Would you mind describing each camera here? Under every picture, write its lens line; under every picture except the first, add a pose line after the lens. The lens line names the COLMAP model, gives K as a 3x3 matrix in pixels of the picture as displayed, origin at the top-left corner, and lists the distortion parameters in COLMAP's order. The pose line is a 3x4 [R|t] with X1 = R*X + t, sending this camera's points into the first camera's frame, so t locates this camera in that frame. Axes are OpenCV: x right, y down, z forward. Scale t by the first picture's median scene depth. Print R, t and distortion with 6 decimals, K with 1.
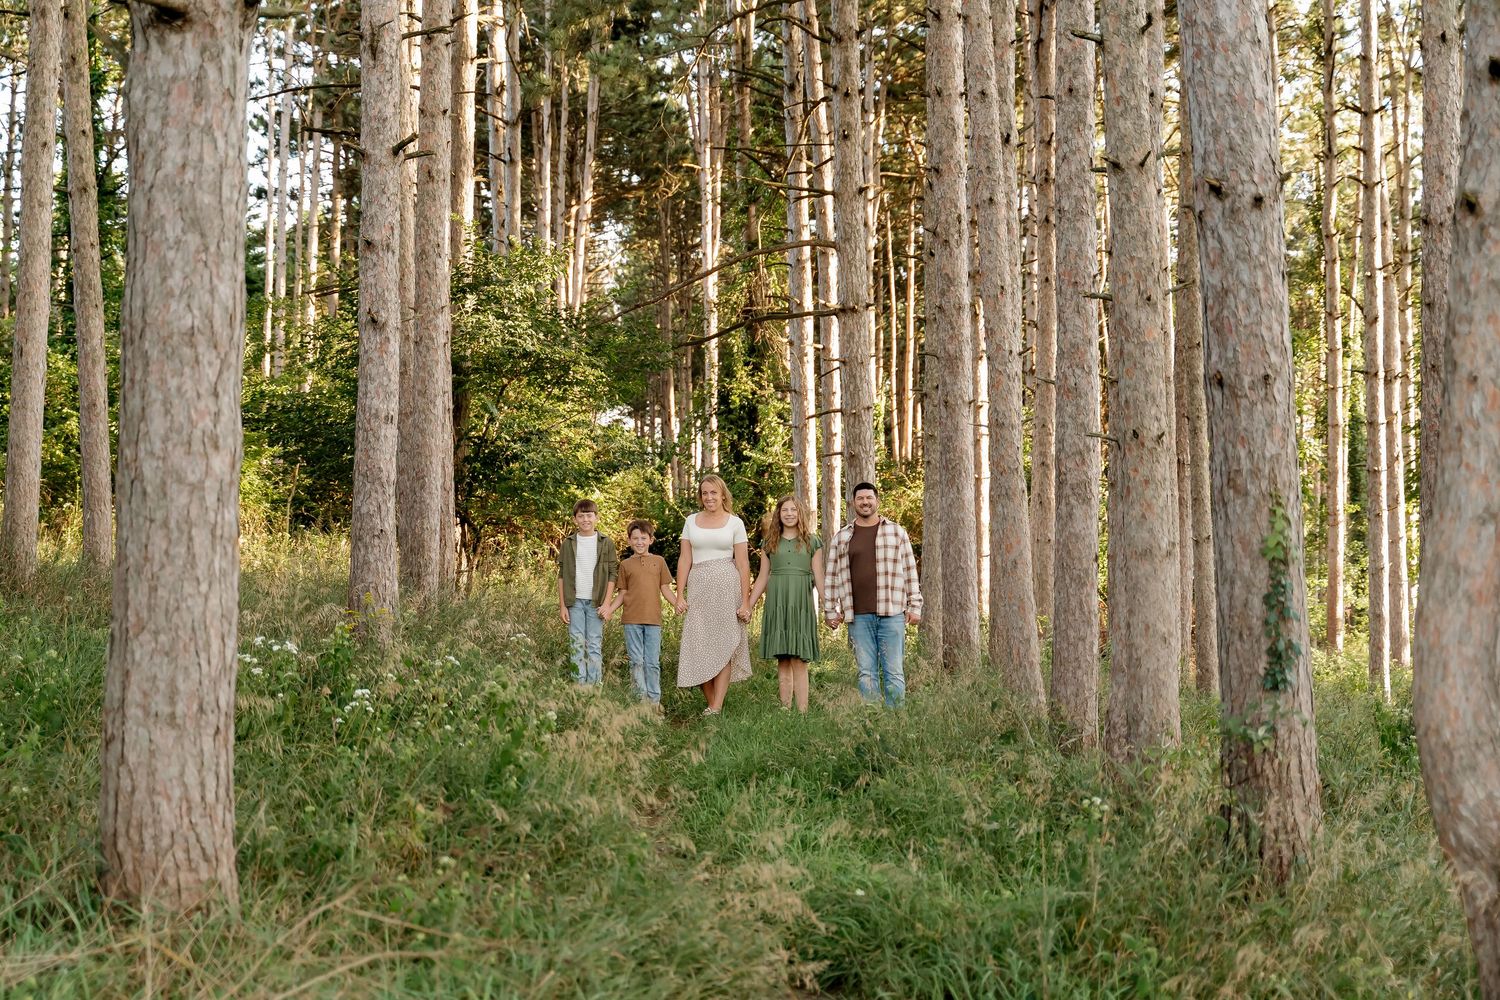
lens RADIAL K [[2631.5, 0, 750.0], [0, 2631.5, 500.0], [0, 0, 1]] dist [0.074254, -0.116942]
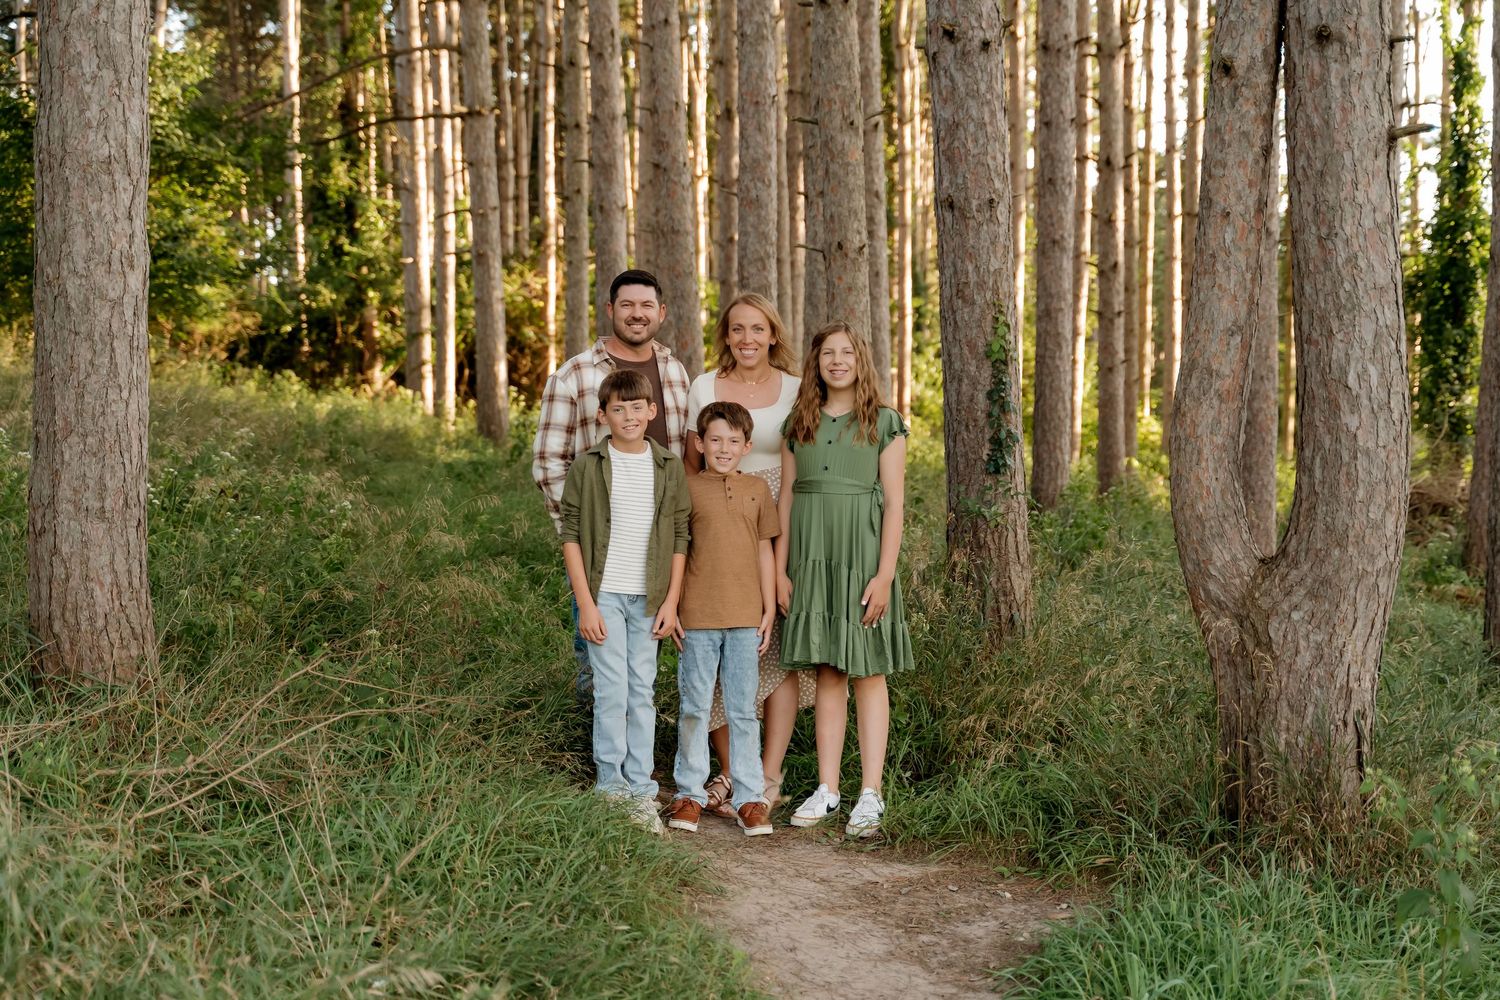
lens RADIAL K [[2631.5, 0, 750.0], [0, 2631.5, 500.0], [0, 0, 1]] dist [0.074254, -0.116942]
pose [[0.979962, -0.015305, 0.198598, -0.136332], [-0.000989, 0.996657, 0.081688, -0.010538], [-0.199184, -0.080247, 0.976671, -0.107415]]
